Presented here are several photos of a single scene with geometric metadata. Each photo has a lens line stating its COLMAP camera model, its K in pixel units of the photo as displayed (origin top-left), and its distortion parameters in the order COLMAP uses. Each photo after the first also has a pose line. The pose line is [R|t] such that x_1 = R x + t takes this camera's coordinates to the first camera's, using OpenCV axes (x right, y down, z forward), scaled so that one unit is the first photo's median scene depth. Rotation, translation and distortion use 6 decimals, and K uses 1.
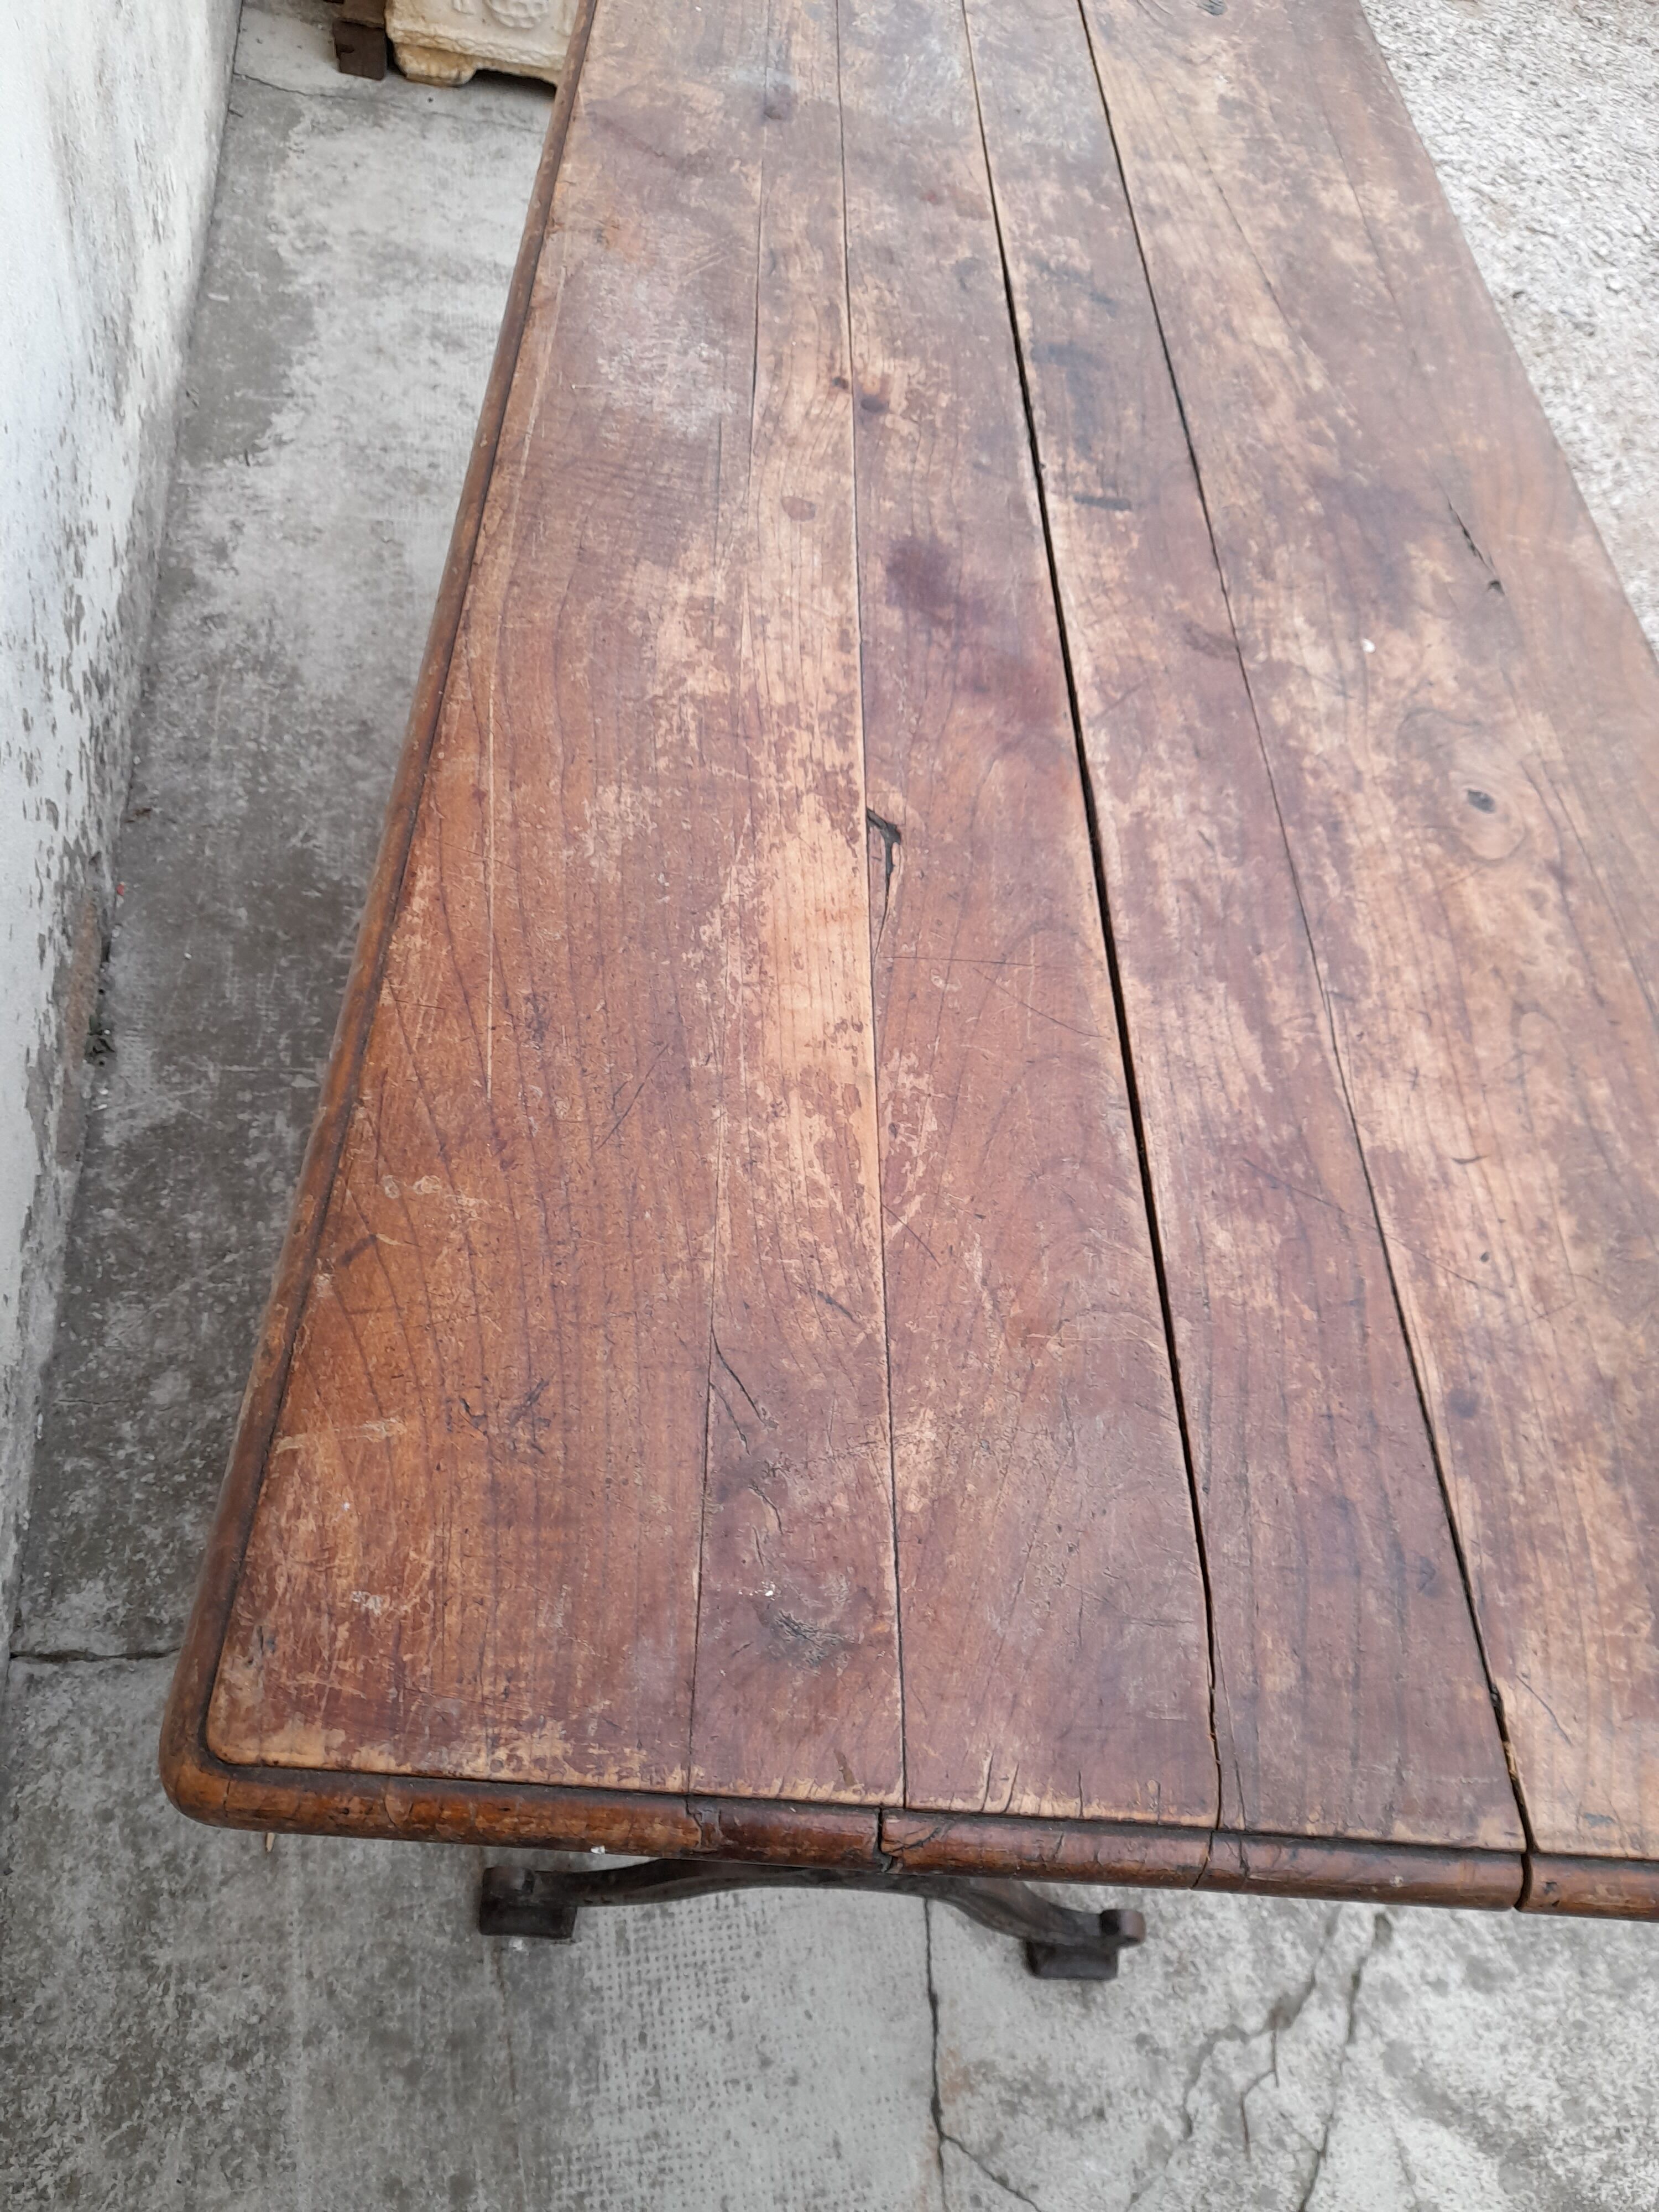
lens RADIAL K [[1637.4, 0, 825.7], [0, 1637.4, 1108.0], [0, 0, 1]] dist [0.039246, -0.036634]
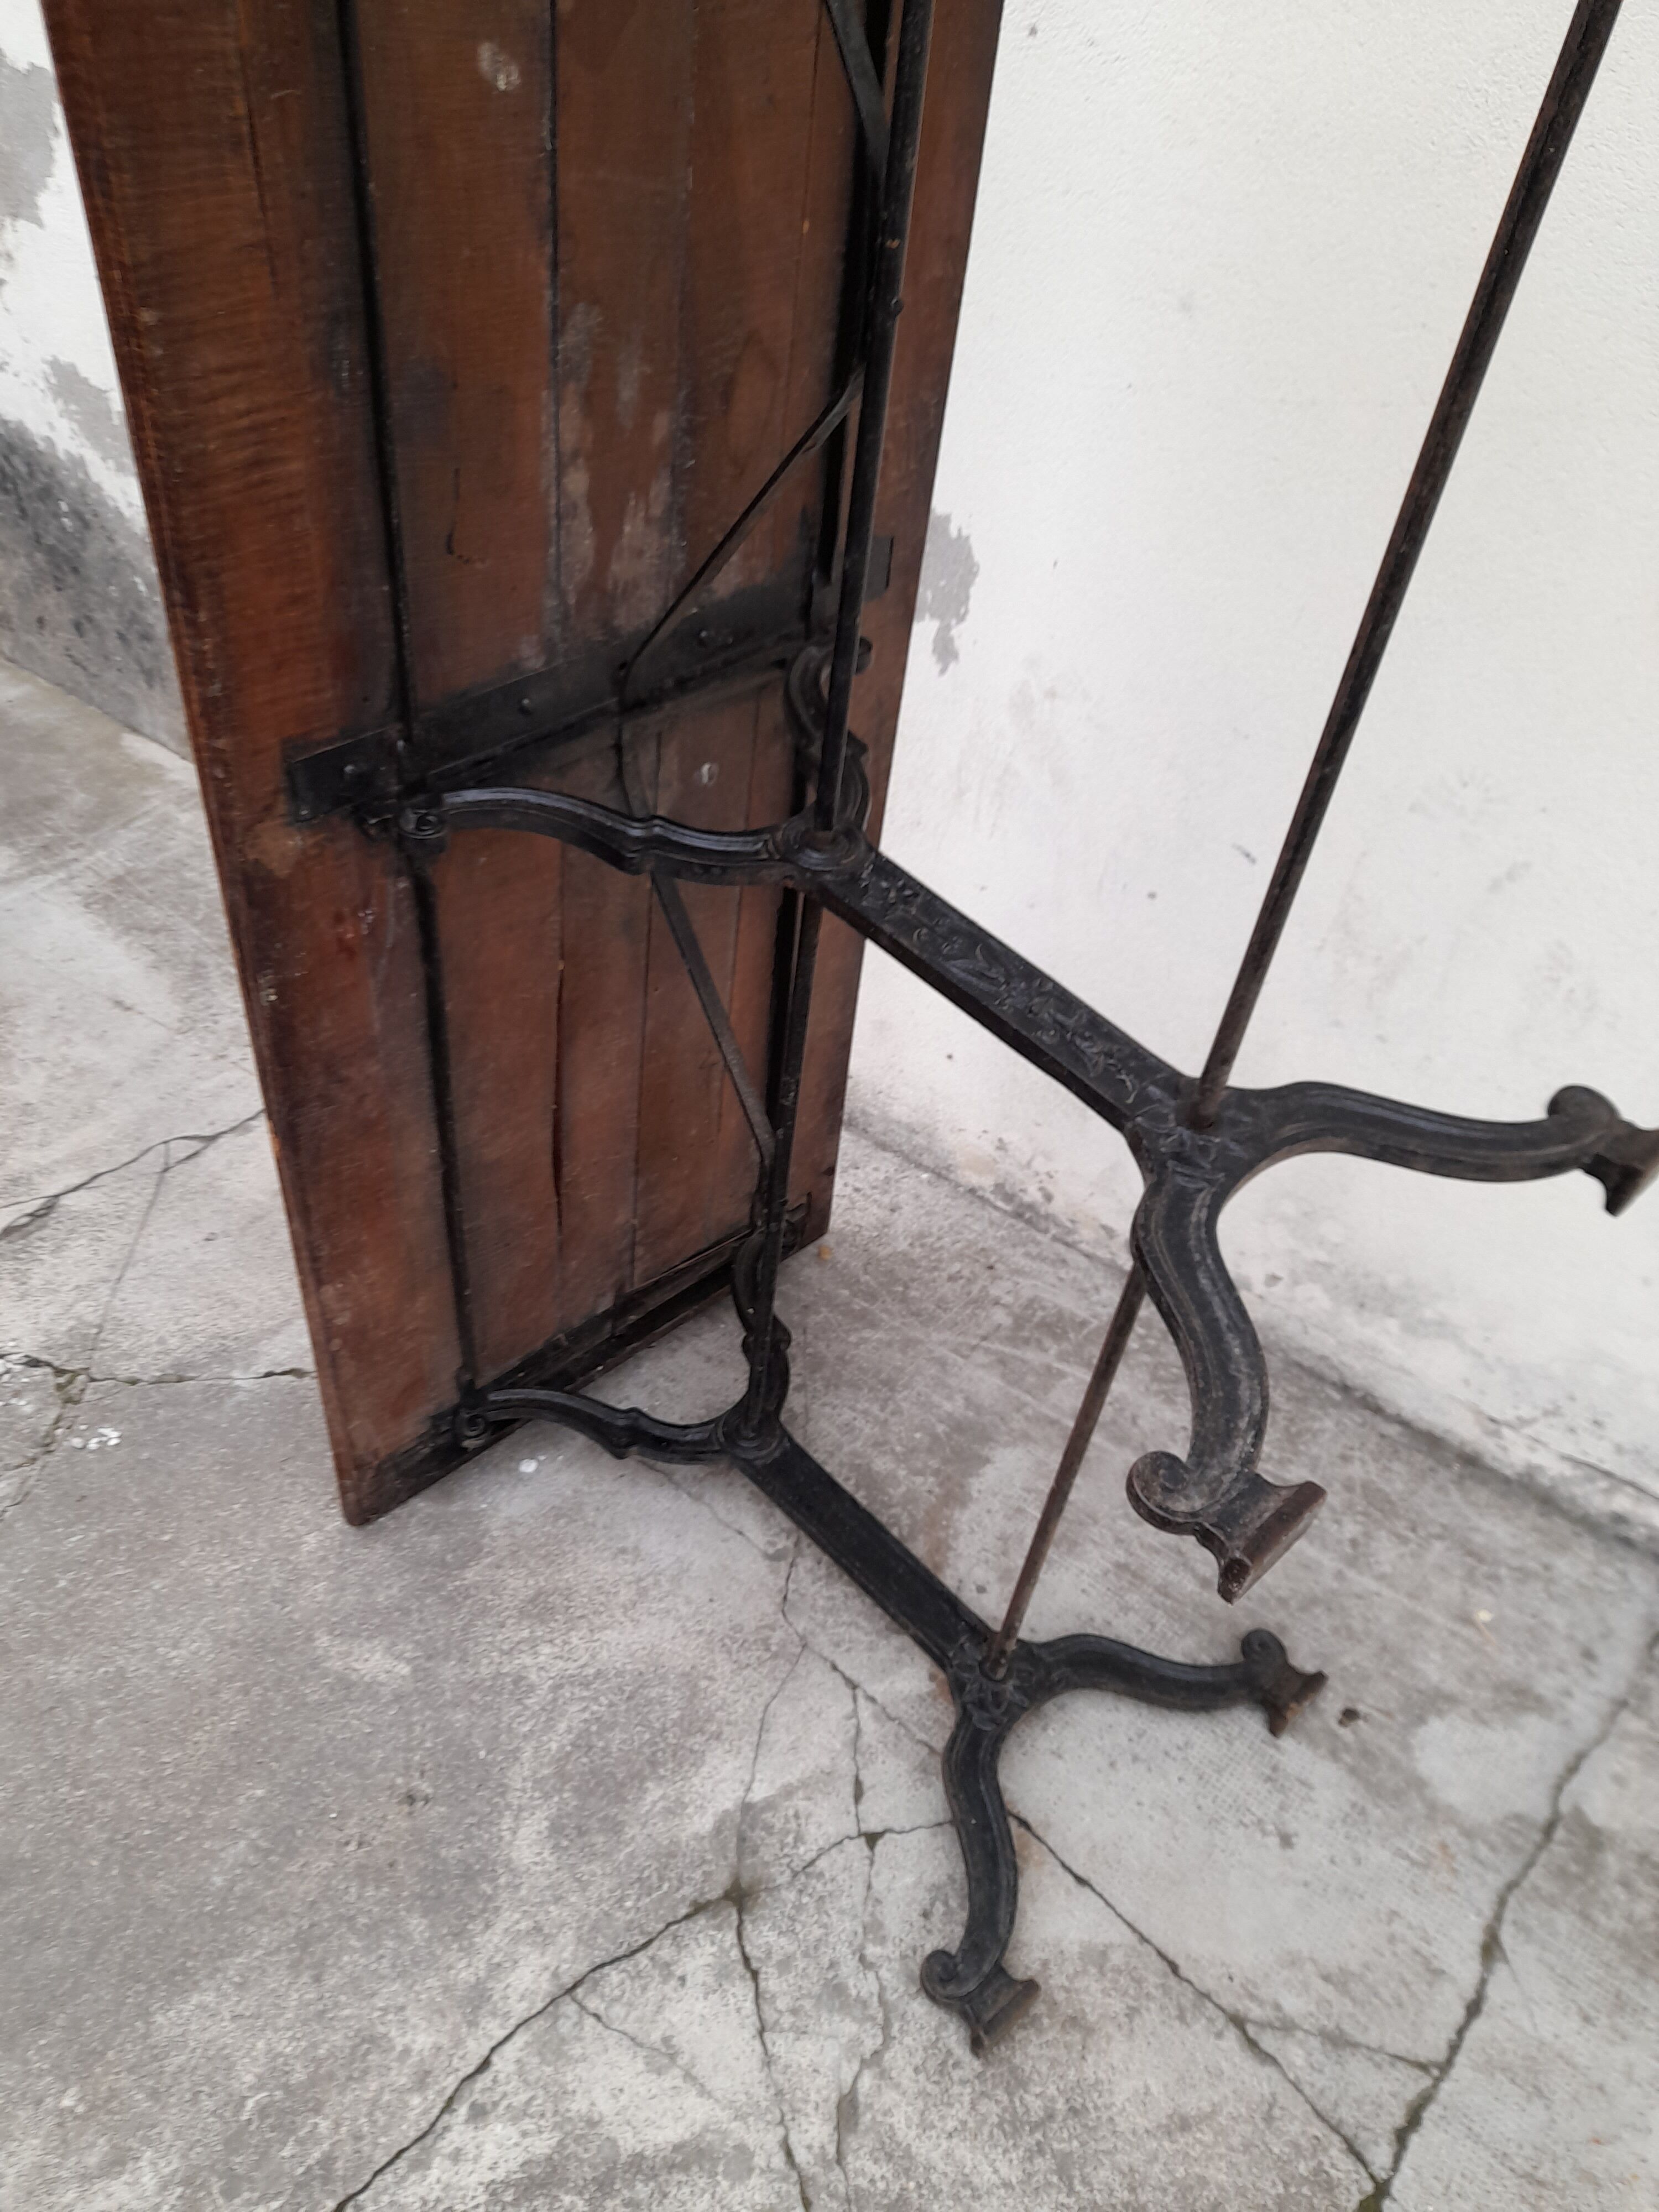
lens RADIAL K [[1637.4, 0, 808.4], [0, 1637.4, 1125.3], [0, 0, 1]] dist [0.039246, -0.036634]
pose [[-0.736048, 0.256548, -0.626432, 0.901438], [-0.620941, 0.112632, 0.775723, -0.355476], [0.269567, 0.959946, 0.076399, 0.369304]]
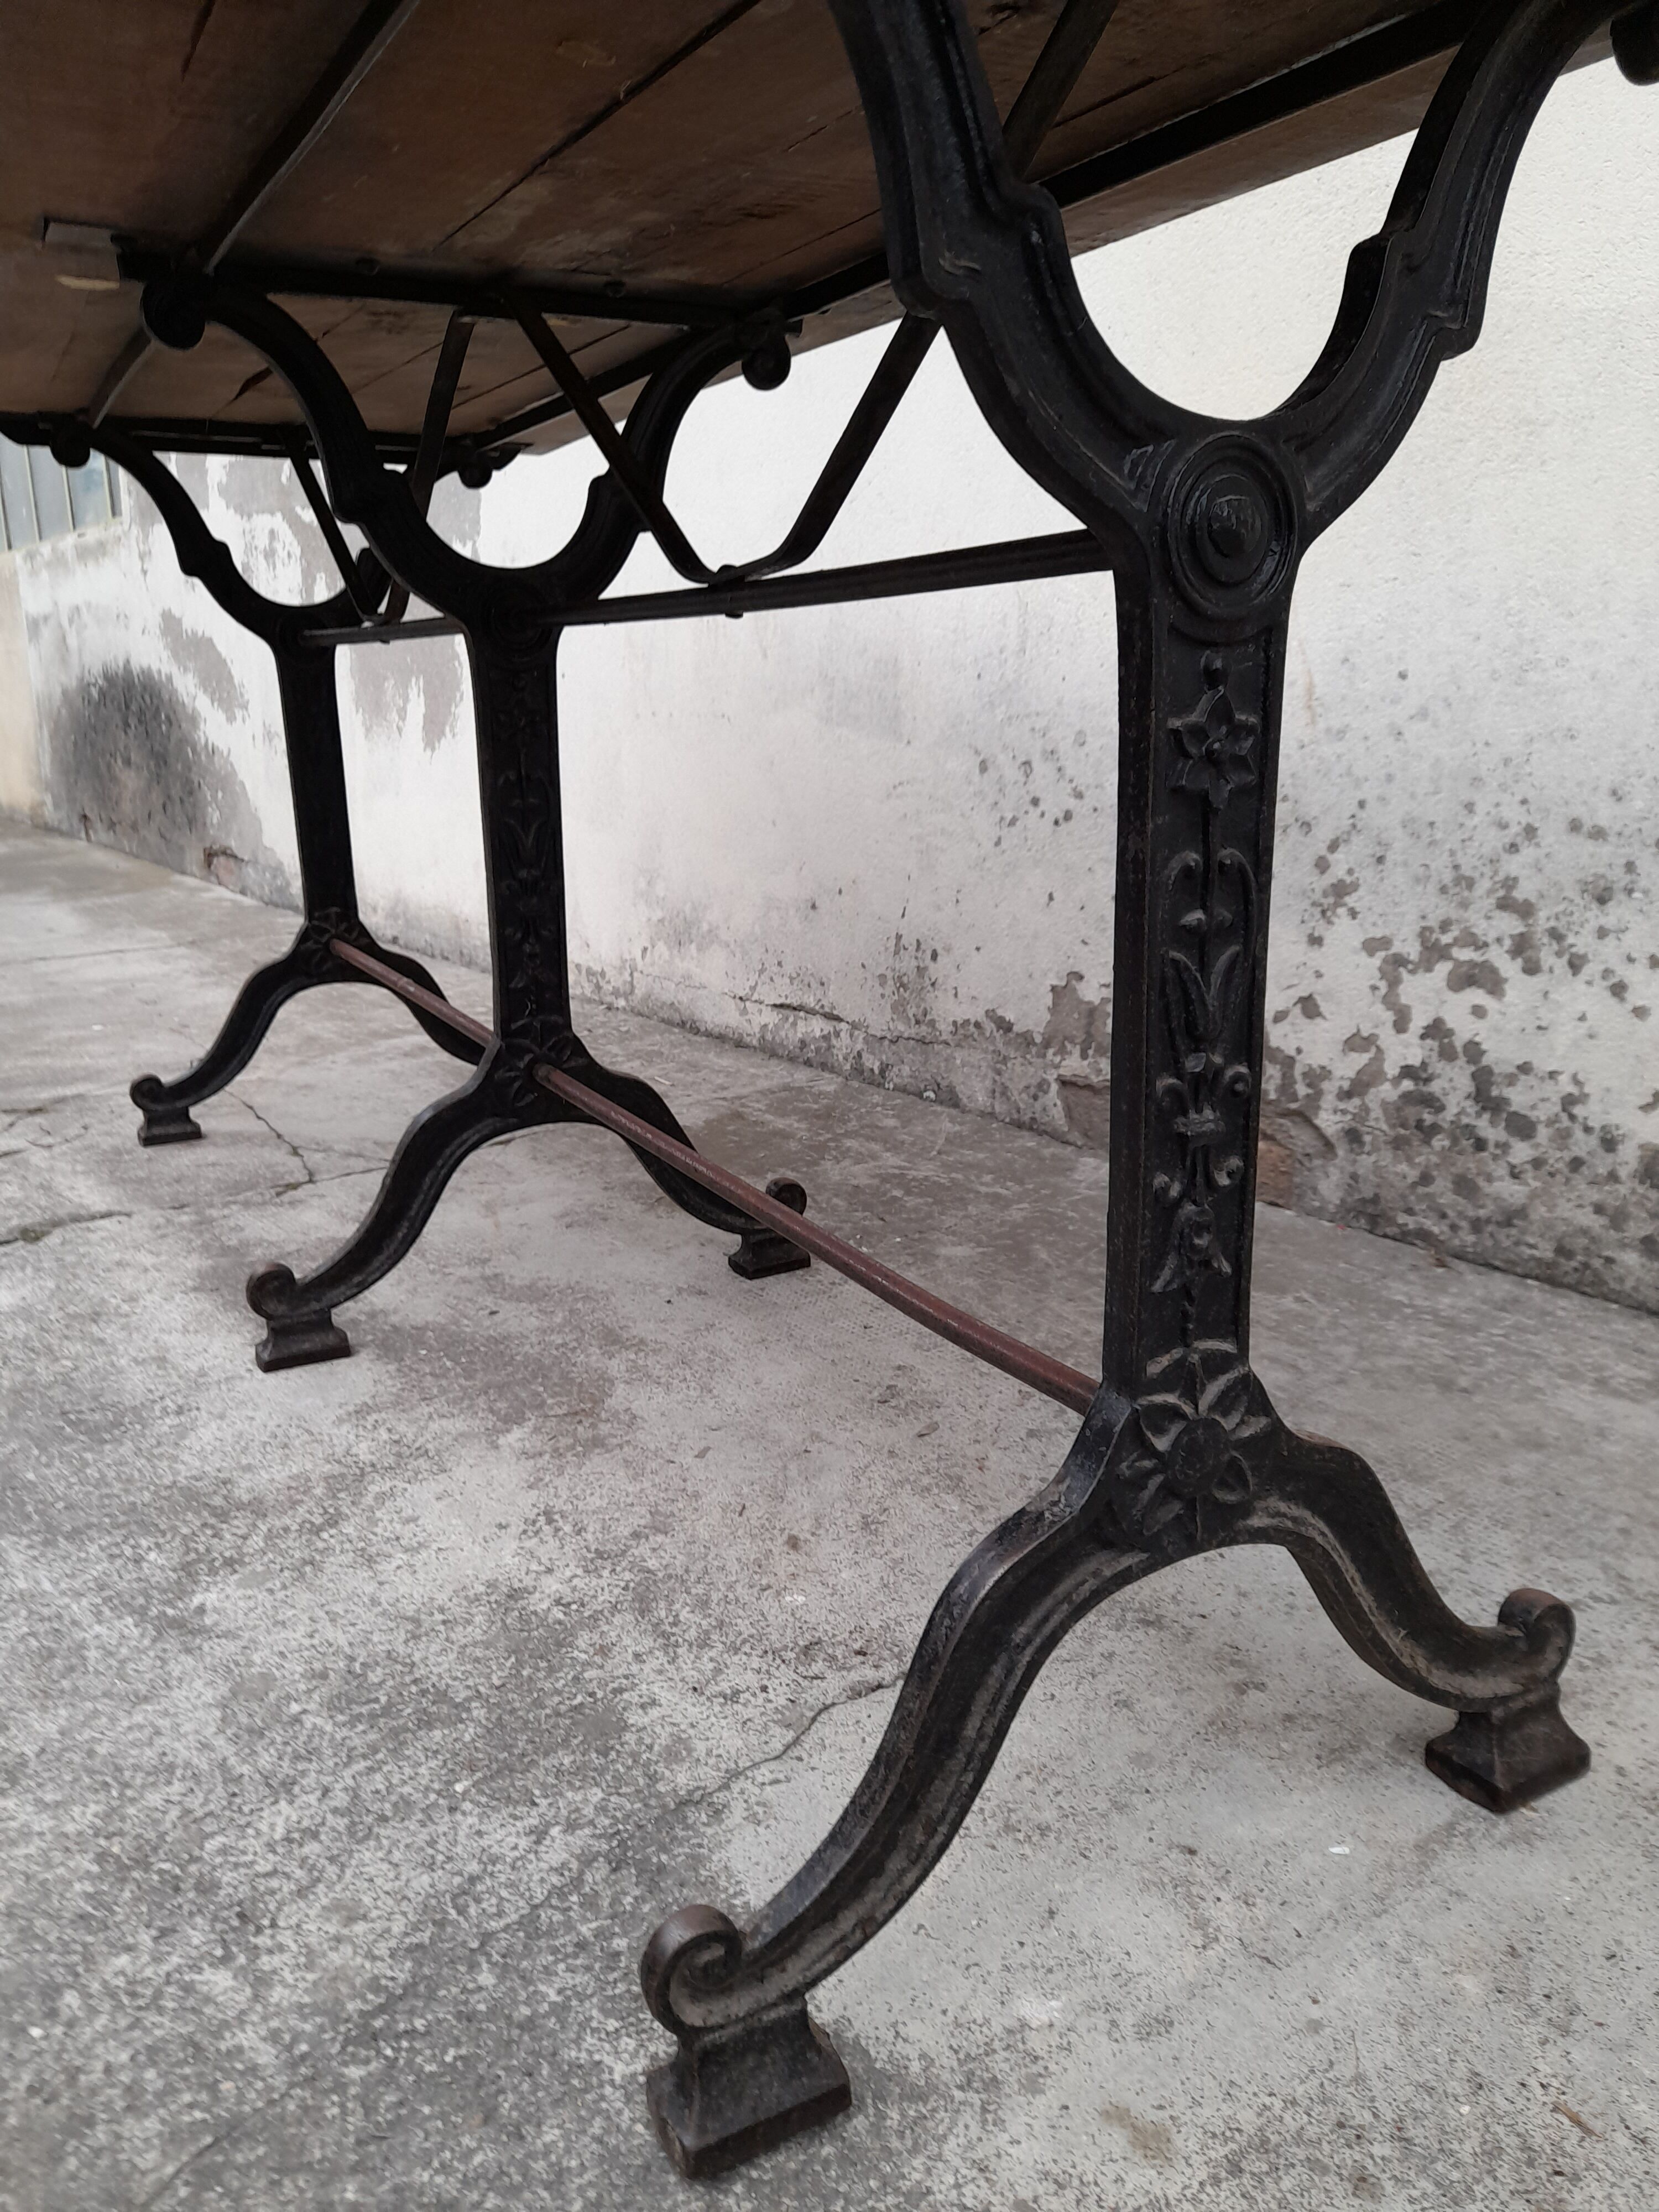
lens RADIAL K [[1637.4, 0, 798.7], [0, 1637.4, 1096.6], [0, 0, 1]] dist [0.039246, -0.036634]
pose [[-0.865772, -0.059444, -0.496895, 0.461316], [-0.475379, 0.407953, 0.779480, -1.119638], [0.156375, 0.911066, -0.381453, 1.871632]]
